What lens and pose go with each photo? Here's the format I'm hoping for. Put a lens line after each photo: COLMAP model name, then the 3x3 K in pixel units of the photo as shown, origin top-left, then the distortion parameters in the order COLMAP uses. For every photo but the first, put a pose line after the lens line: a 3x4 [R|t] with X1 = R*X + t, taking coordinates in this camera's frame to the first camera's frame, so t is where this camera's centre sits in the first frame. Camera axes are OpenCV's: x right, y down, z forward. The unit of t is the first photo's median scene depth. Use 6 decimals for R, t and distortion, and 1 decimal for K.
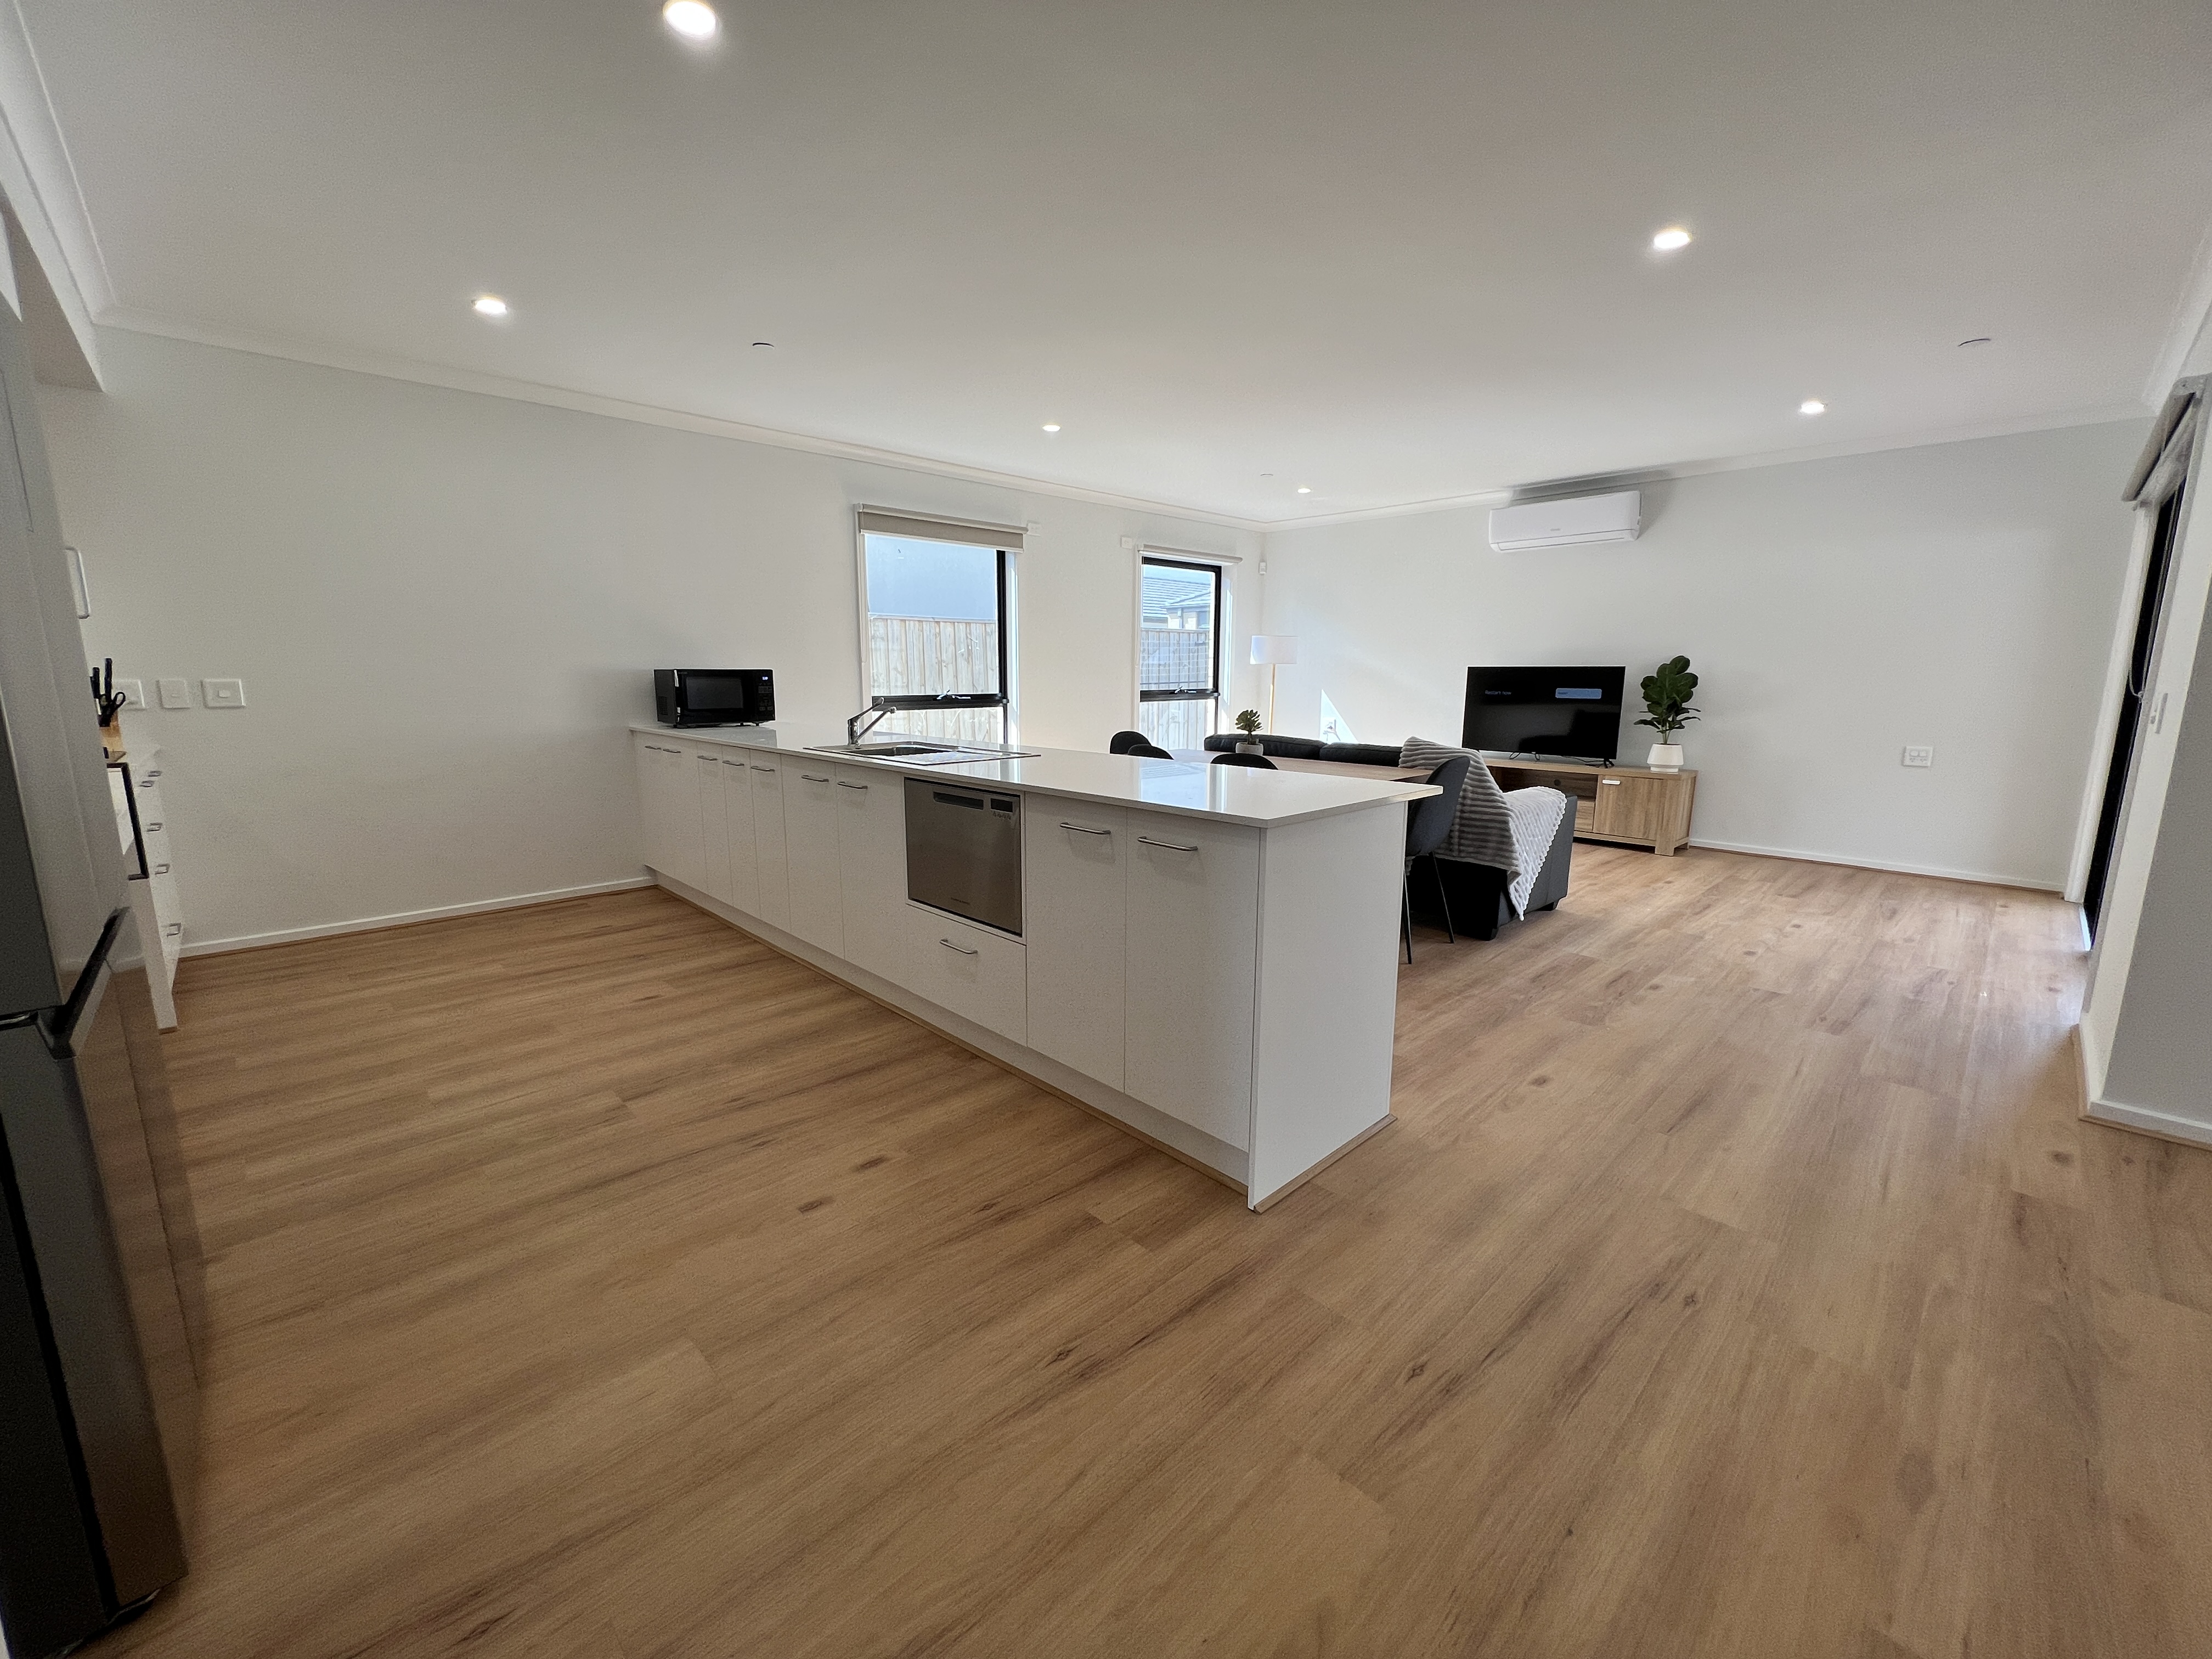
lens RADIAL K [[877.2, 0, 1071.7], [0, 877.2, 825.4], [0, 0, 1]] dist [-0.000295, 0.000012]
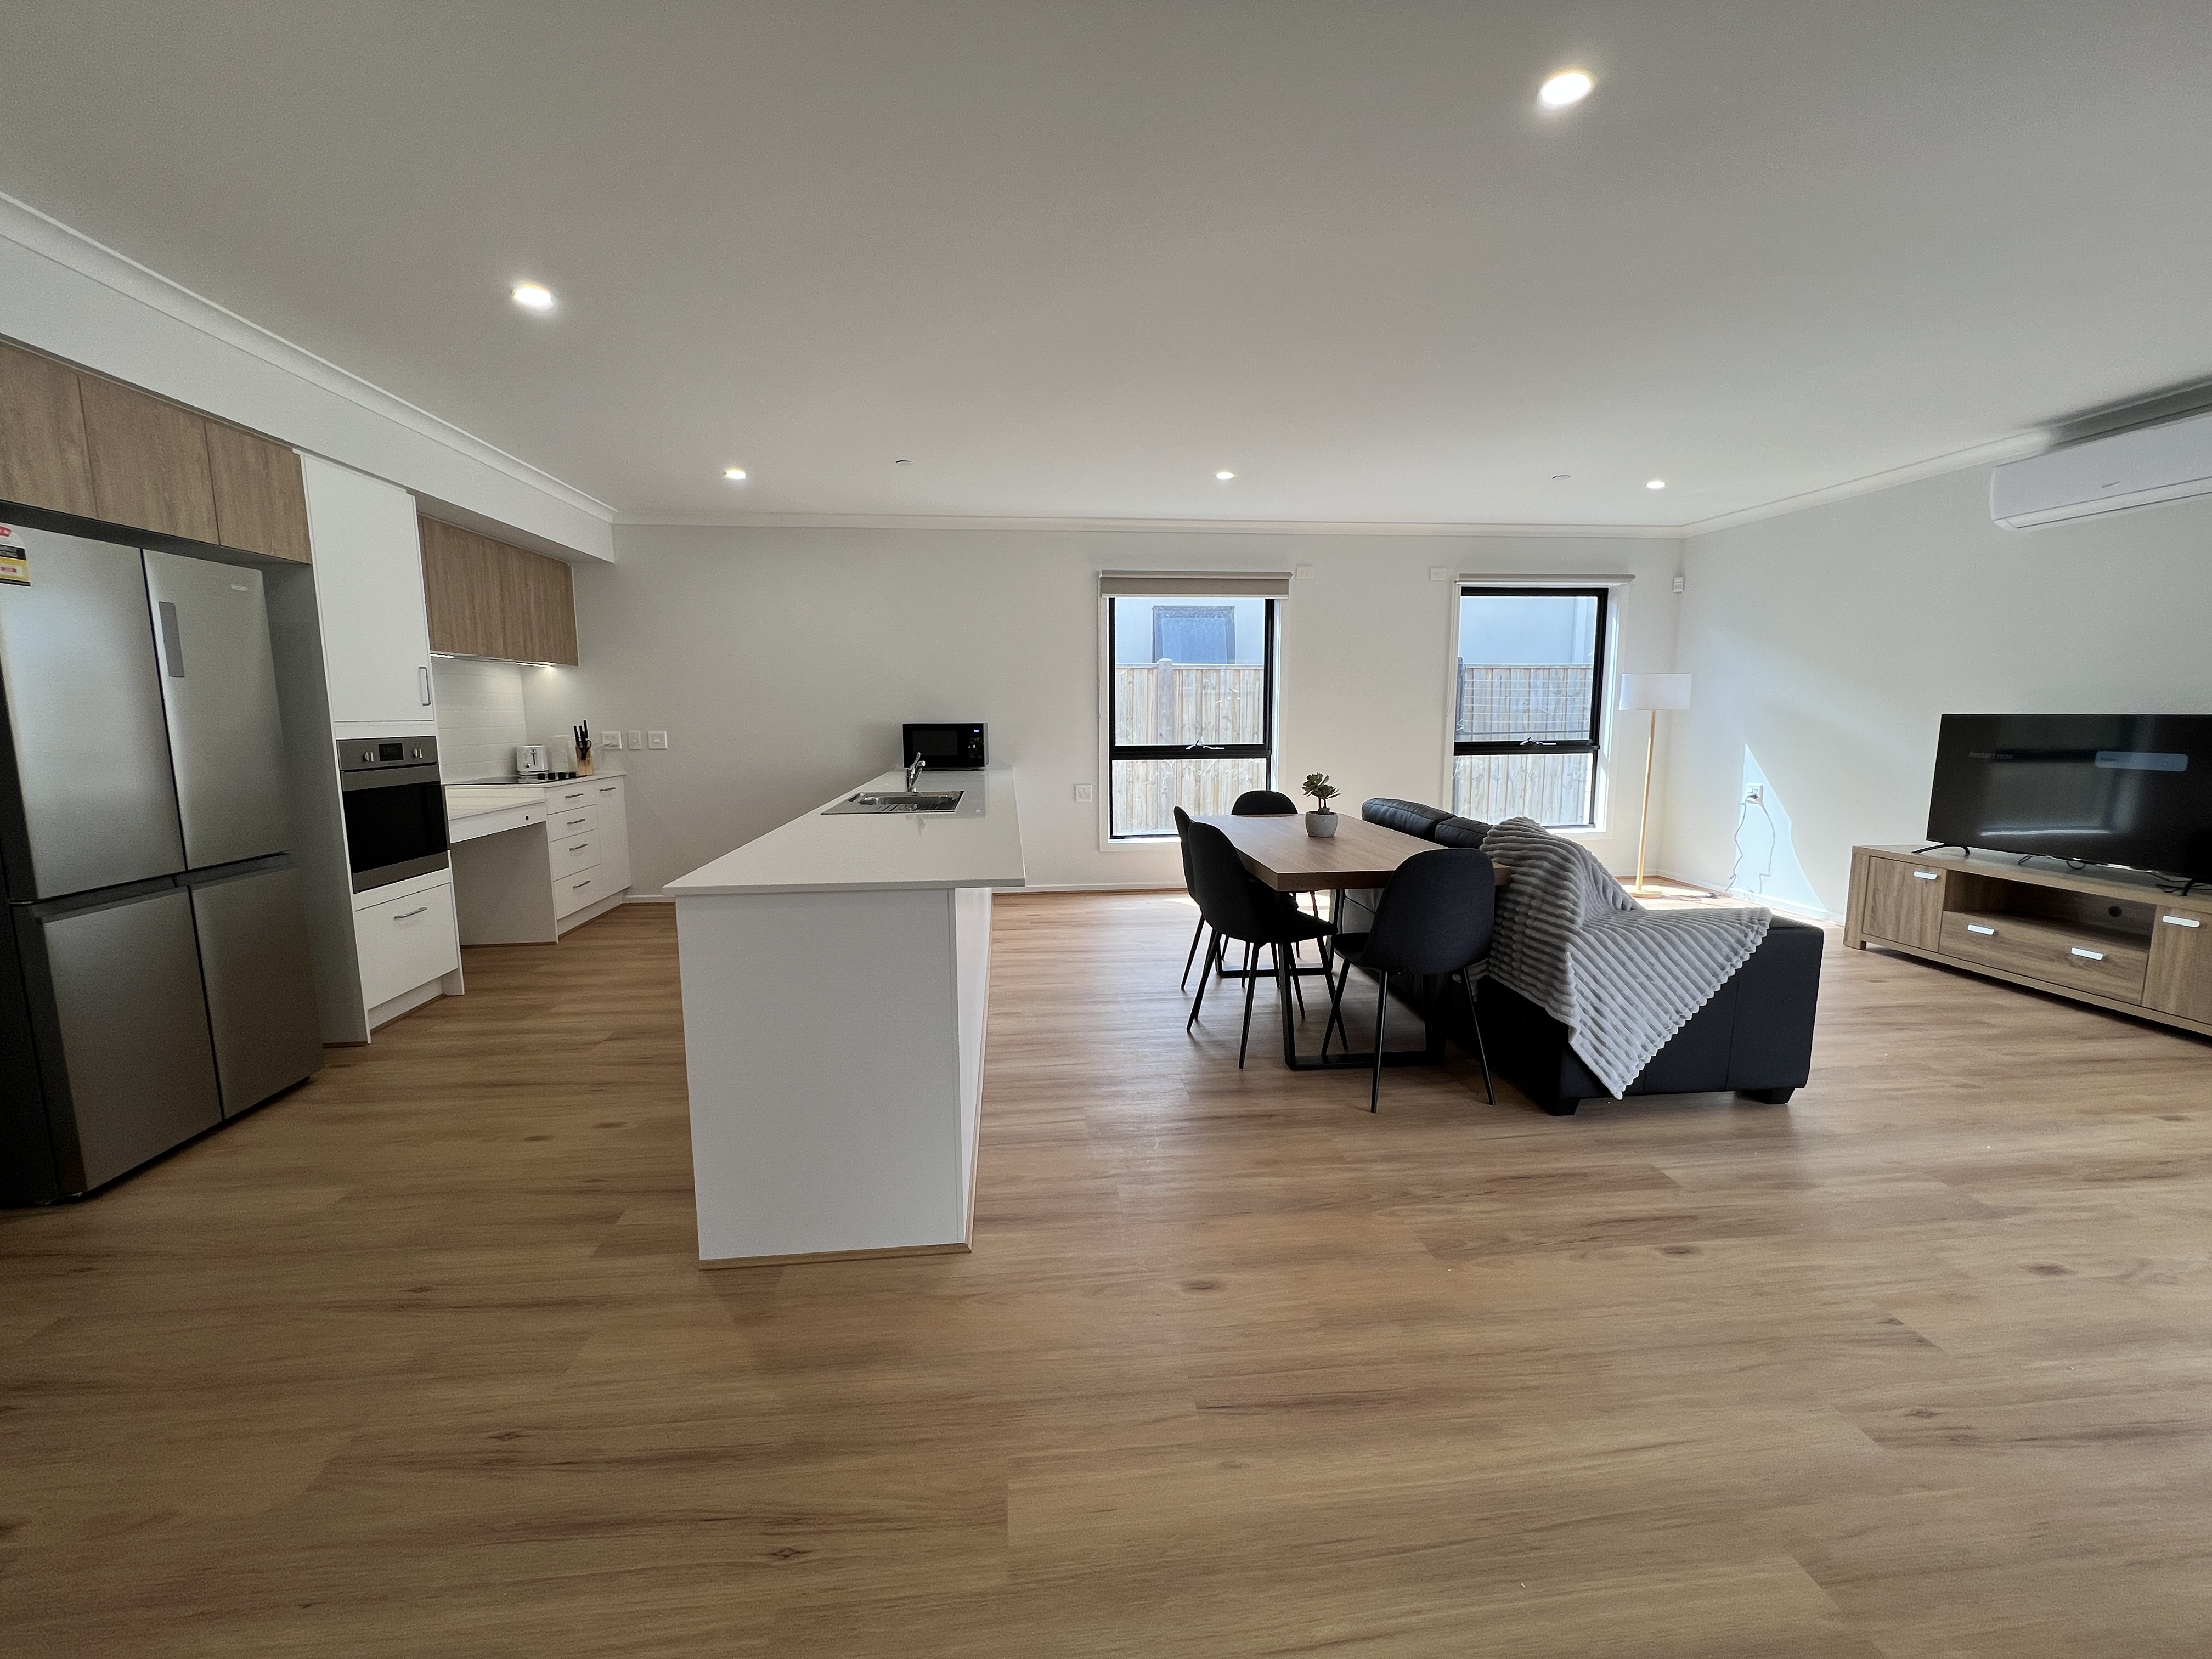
lens RADIAL K [[877.2, 0, 1100.0], [0, 877.2, 814.6], [0, 0, 1]] dist [-0.000295, 0.000012]
pose [[0.795044, 0.062923, -0.603279, 0.498486], [-0.098217, 0.994834, -0.025675, -0.043396], [0.598547, 0.079665, 0.797117, 0.181742]]
